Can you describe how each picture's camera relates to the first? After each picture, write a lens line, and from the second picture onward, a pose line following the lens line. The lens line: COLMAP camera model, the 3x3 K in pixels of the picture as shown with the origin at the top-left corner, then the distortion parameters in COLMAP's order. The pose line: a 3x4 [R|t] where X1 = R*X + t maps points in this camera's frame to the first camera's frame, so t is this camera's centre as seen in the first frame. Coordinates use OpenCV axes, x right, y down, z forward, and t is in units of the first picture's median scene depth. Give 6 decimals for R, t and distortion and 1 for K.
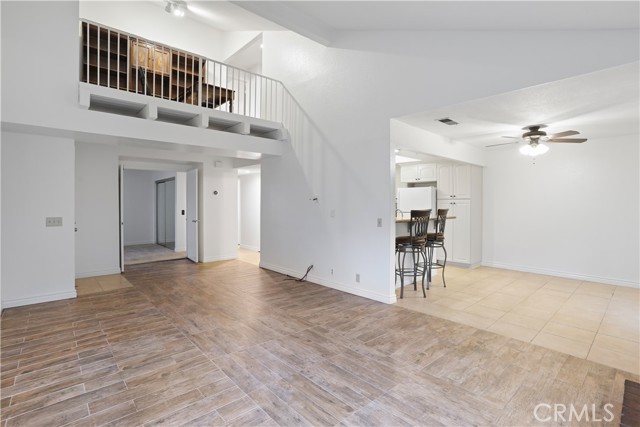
lens RADIAL K [[308.9, 0, 315.0], [0, 308.9, 208.3], [0, 0, 1]] dist [-0.038637, 0.016527]
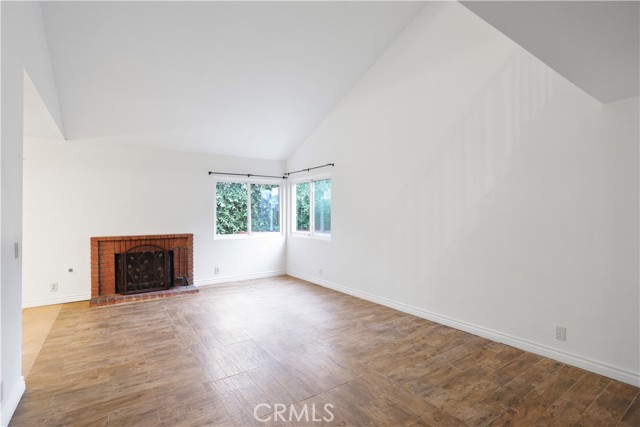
lens RADIAL K [[308.9, 0, 311.6], [0, 308.9, 217.7], [0, 0, 1]] dist [-0.038637, 0.016527]
pose [[-0.989898, -0.003293, 0.141746, -0.501115], [-0.000367, 0.999786, 0.020664, -0.025322], [-0.141784, 0.020403, -0.989687, 2.016811]]
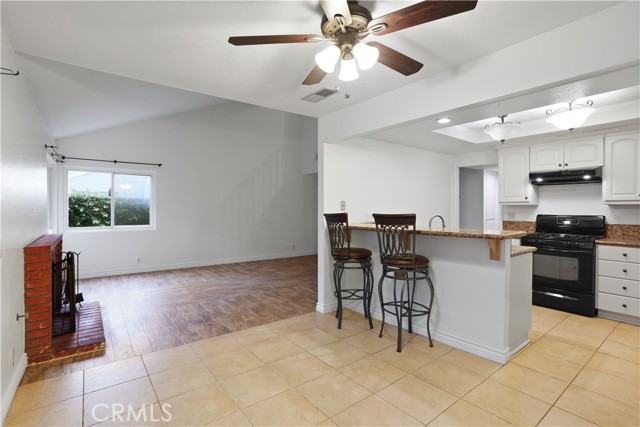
lens RADIAL K [[308.9, 0, 312.6], [0, 308.9, 211.0], [0, 0, 1]] dist [-0.038637, 0.016527]
pose [[-0.098889, 0.001607, -0.995097, 1.633843], [-0.012824, 0.999914, 0.002889, -0.000426], [0.995016, 0.013047, -0.098860, 1.471829]]
